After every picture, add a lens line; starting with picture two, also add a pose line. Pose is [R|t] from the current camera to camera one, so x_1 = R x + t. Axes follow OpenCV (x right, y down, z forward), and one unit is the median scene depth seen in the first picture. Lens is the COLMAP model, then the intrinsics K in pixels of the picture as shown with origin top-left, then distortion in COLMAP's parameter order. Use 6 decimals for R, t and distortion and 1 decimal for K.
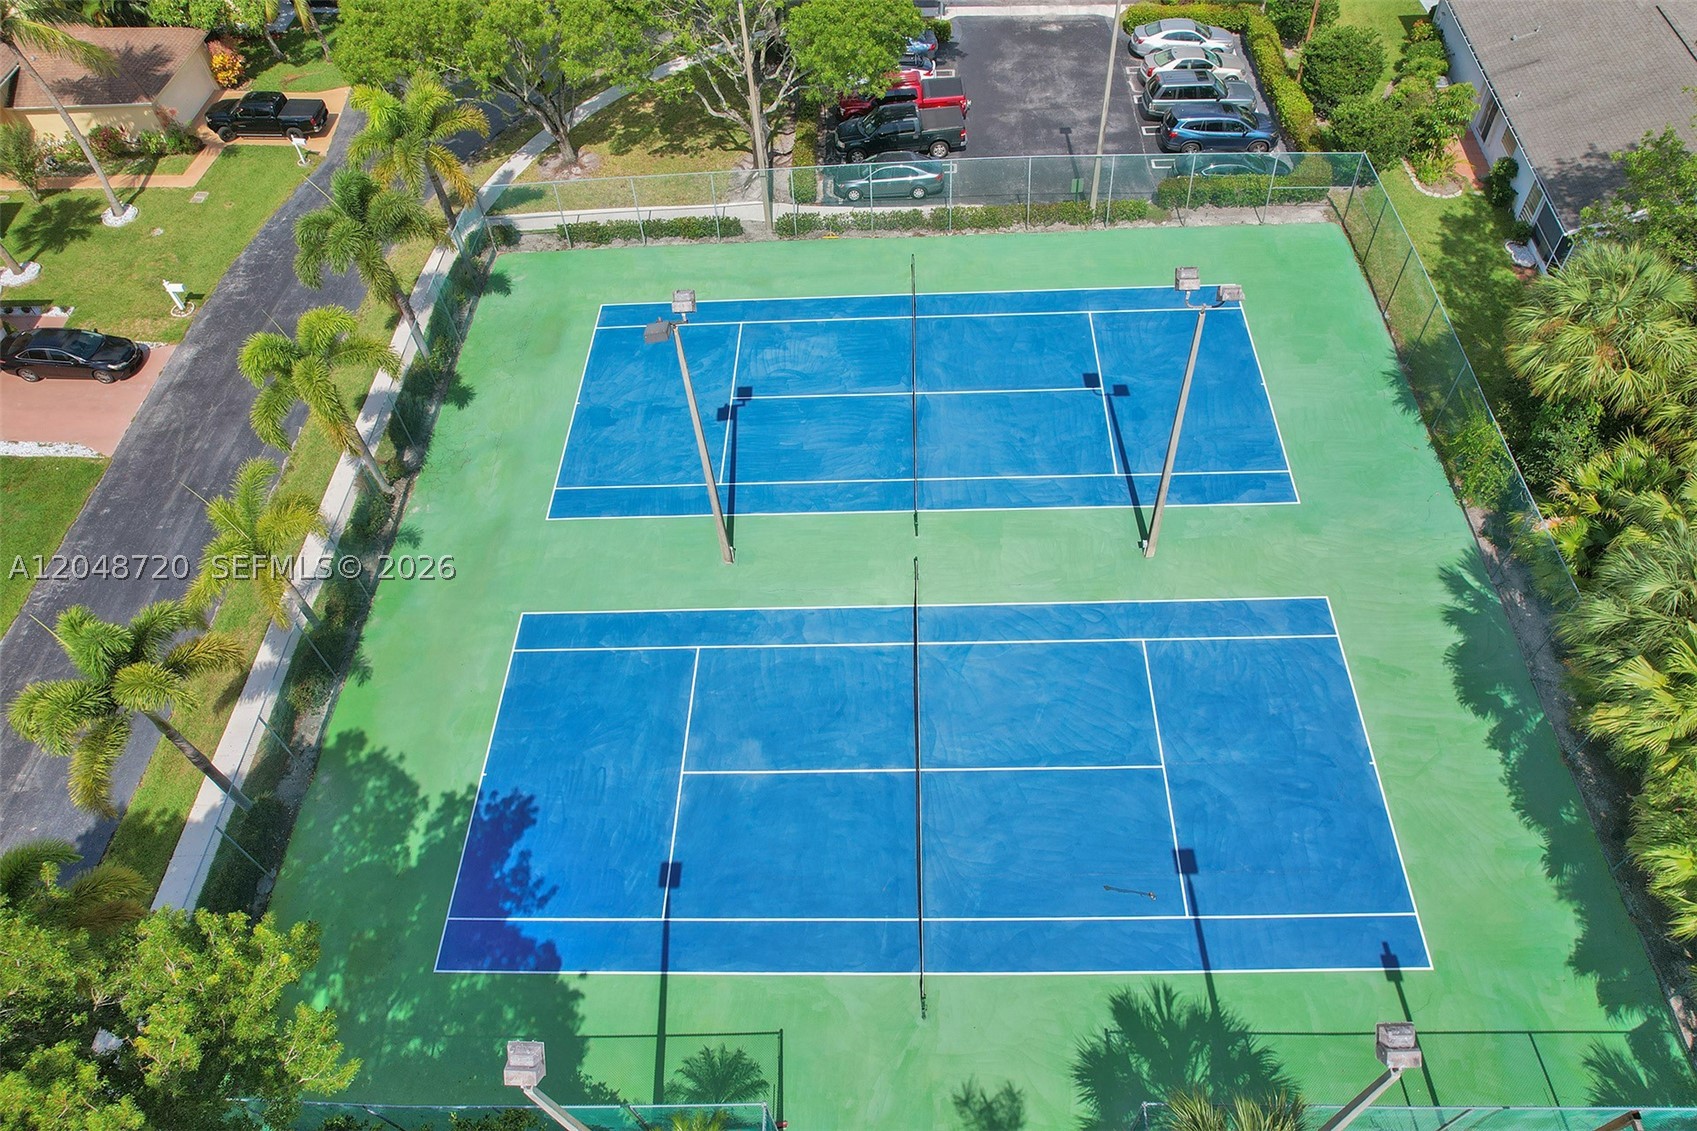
lens RADIAL K [[1192.3, 0, 857.8], [0, 1192.3, 561.7], [0, 0, 1]] dist [-0.096398, 0.095557]
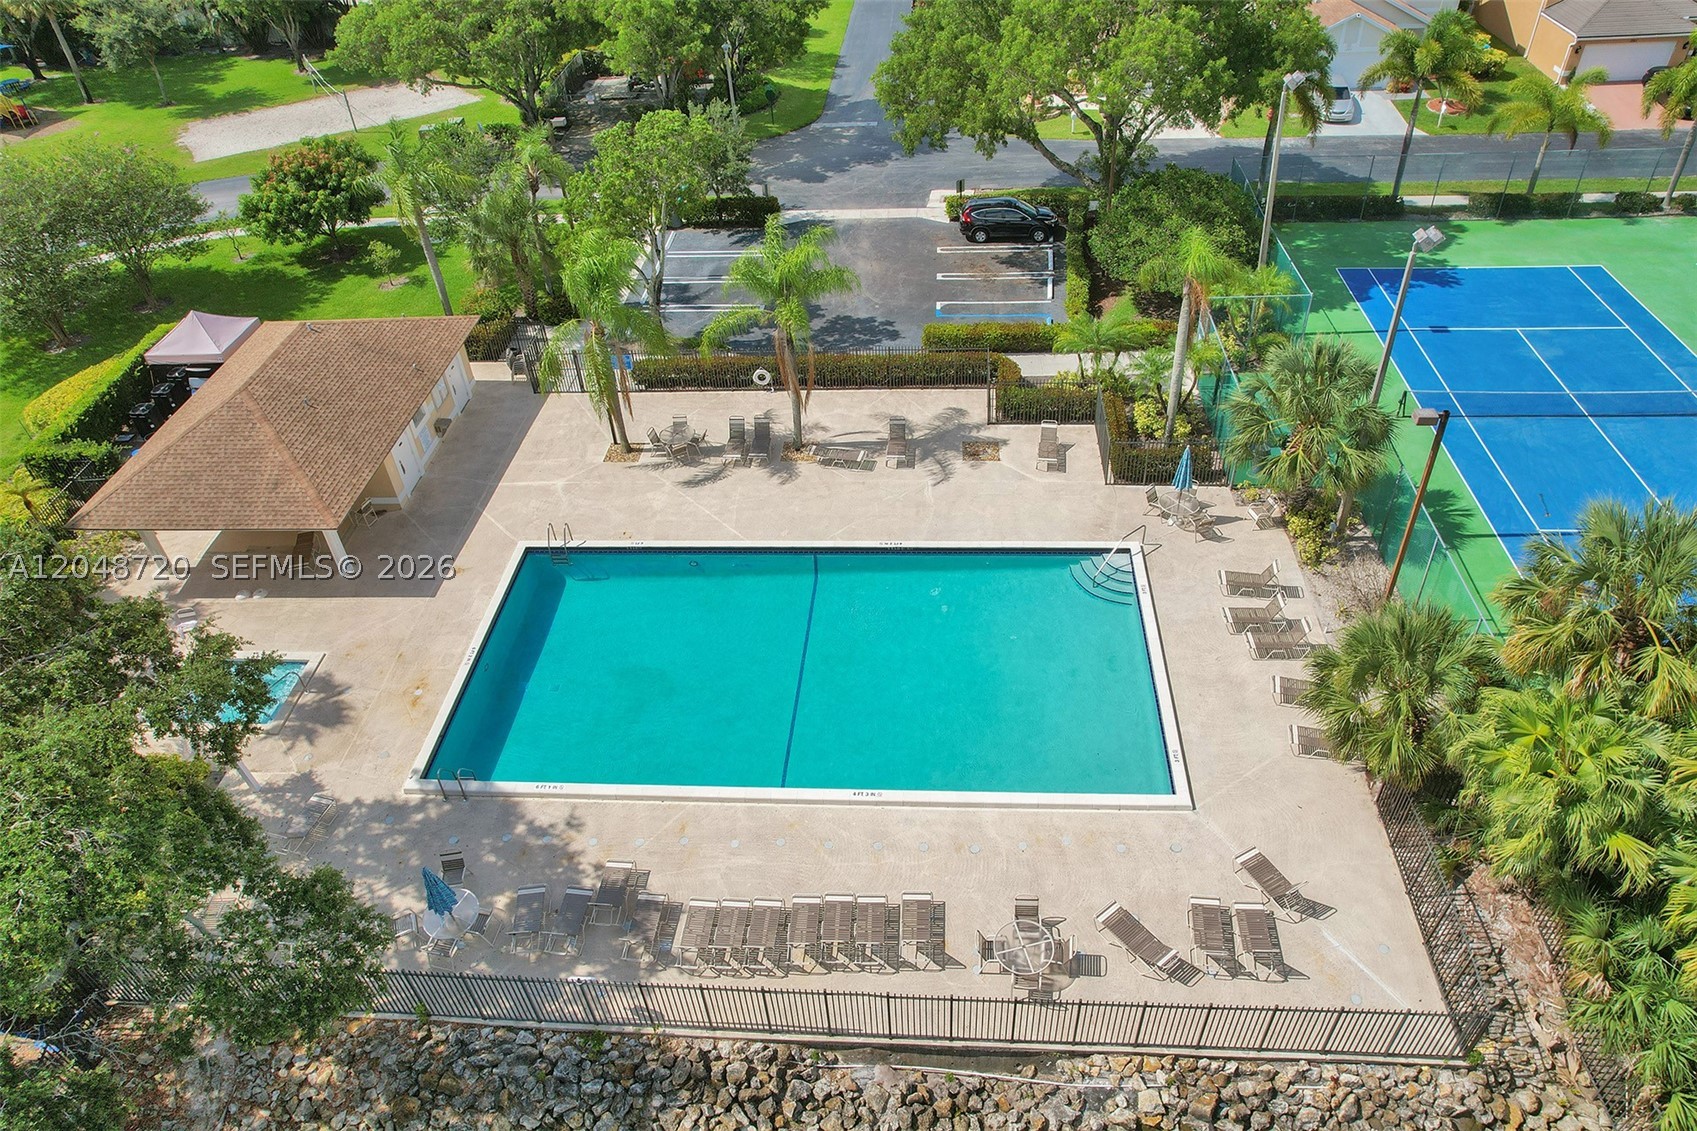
lens RADIAL K [[1132.7, 0, 854.5], [0, 1132.7, 565.0], [0, 0, 1]] dist [-0.071984, 0.057946]
pose [[-0.041025, 0.676924, -0.734909, 0.975936], [-0.732703, 0.479691, 0.482744, 0.229749], [0.679310, 0.558275, 0.476305, -0.033429]]
